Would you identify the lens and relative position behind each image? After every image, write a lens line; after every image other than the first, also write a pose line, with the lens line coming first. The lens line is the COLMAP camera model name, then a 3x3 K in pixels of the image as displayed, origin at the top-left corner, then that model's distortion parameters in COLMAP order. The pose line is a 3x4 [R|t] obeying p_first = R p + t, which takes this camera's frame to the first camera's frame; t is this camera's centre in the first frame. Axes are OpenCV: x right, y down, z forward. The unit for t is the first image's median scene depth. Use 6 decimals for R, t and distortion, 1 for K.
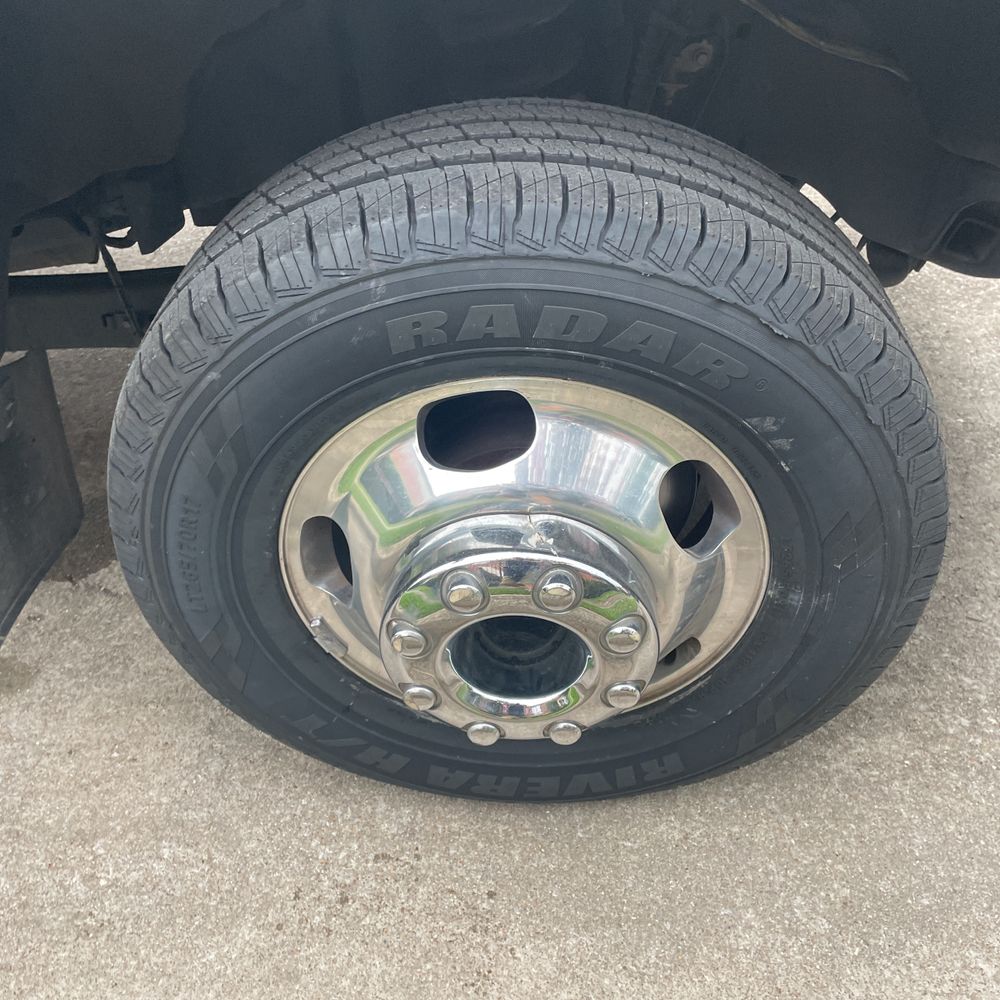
lens RADIAL K [[1001.6, 0, 517.1], [0, 1001.6, 474.2], [0, 0, 1]] dist [0.084443, -0.123674]
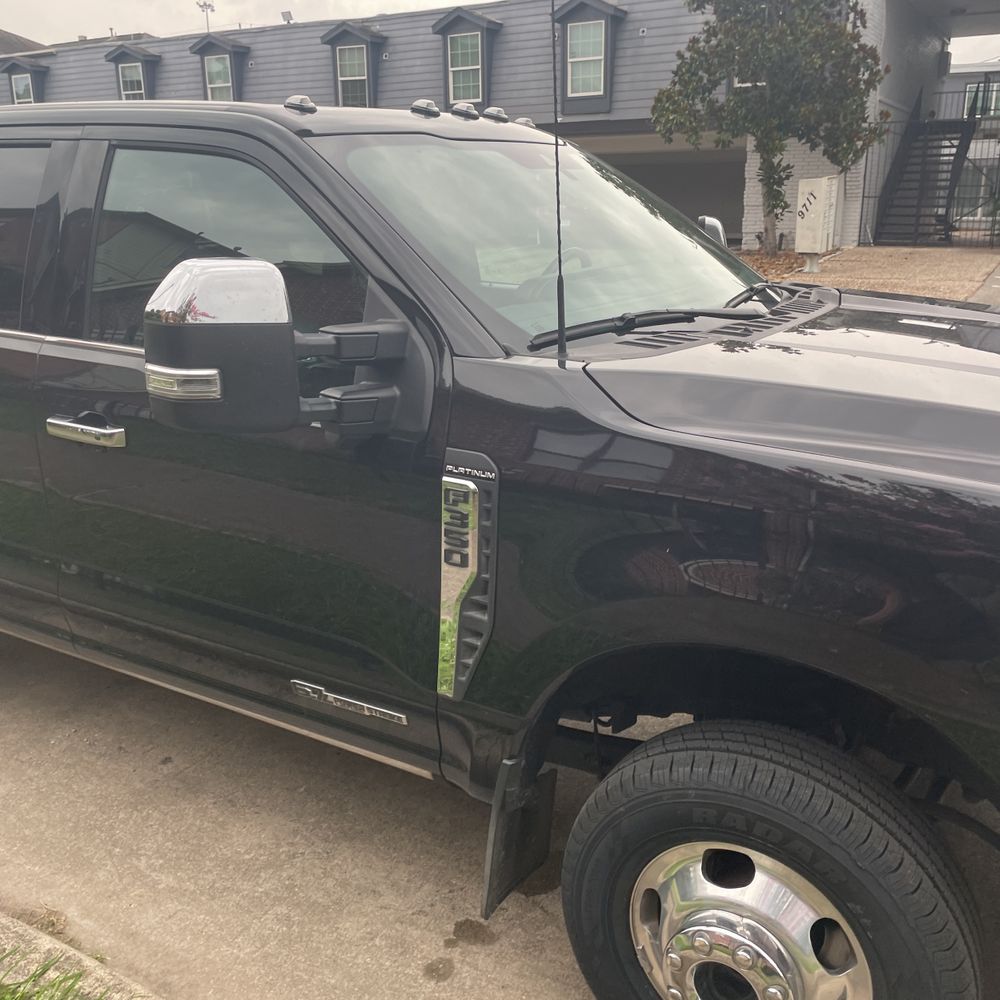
lens RADIAL K [[1001.6, 0, 517.1], [0, 1001.6, 474.2], [0, 0, 1]] dist [0.084443, -0.123674]
pose [[0.876075, 0.134227, -0.463115, 0.461680], [-0.308206, 0.894530, -0.323768, 0.043215], [0.370812, 0.426380, 0.825045, -1.347613]]
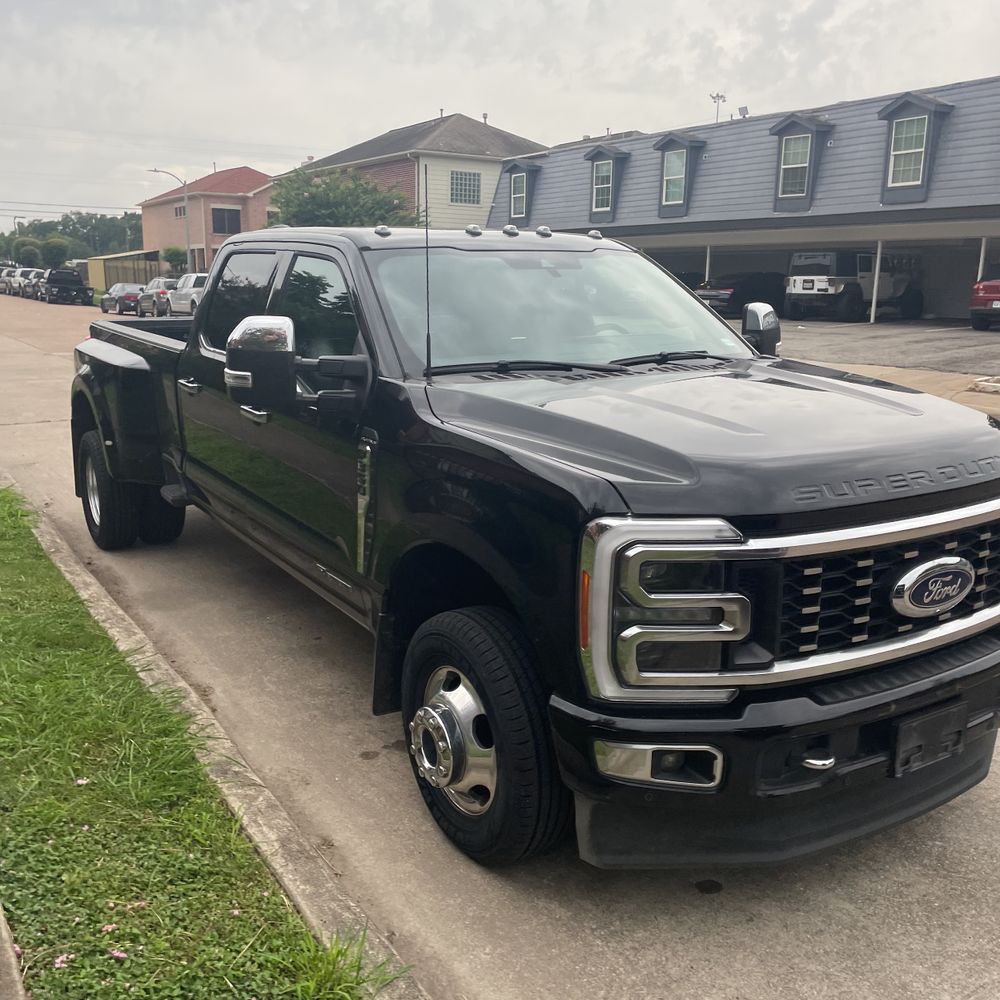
lens RADIAL K [[1006.2, 0, 500.0], [0, 1006.2, 500.0], [0, 0, 1]] dist [0.096406, -0.156138]
pose [[0.552636, 0.195869, -0.810080, 2.925027], [-0.538246, 0.825980, -0.167477, -0.074297], [0.636306, 0.528575, 0.561892, -1.321931]]
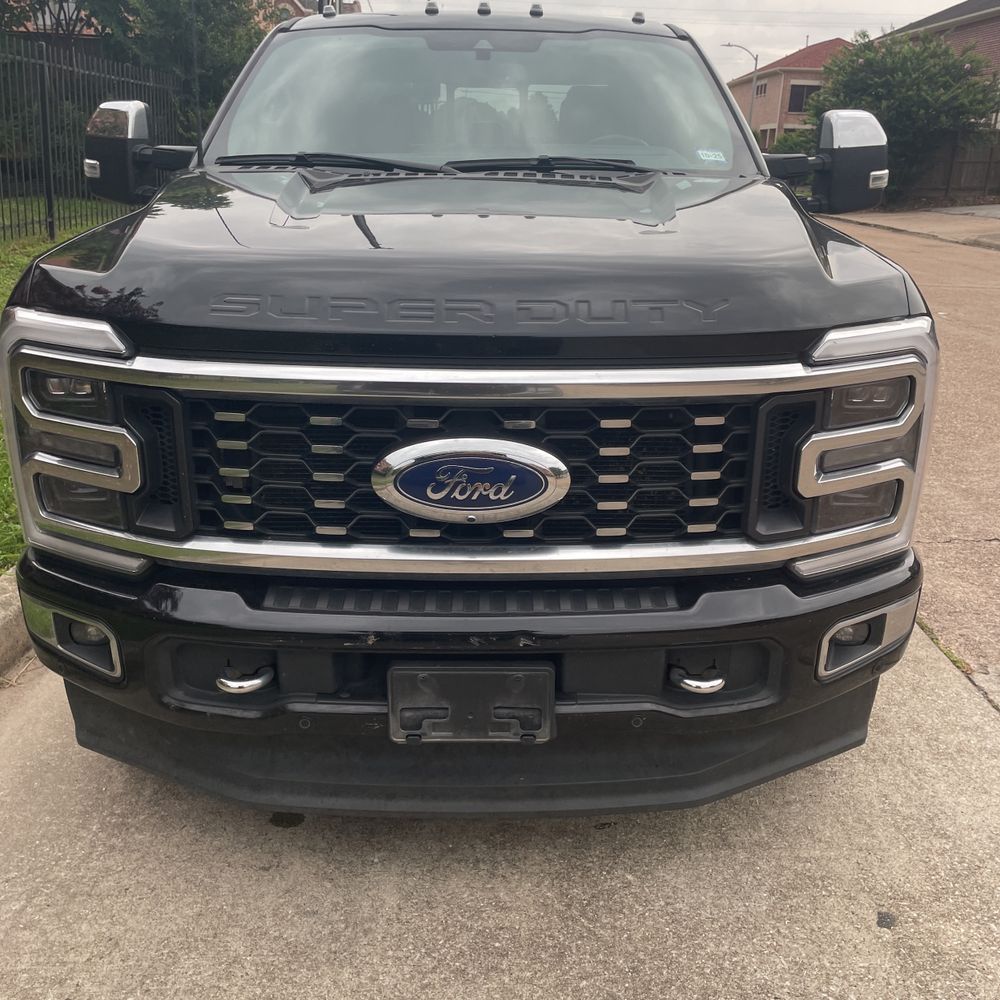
lens RADIAL K [[1011.2, 0, 526.9], [0, 1011.2, 502.8], [0, 0, 1]] dist [0.106149, -0.138004]
pose [[0.048723, 0.334528, -0.941125, 3.126065], [-0.651626, 0.724749, 0.223880, -1.661379], [0.756974, 0.602354, 0.253299, 1.127421]]
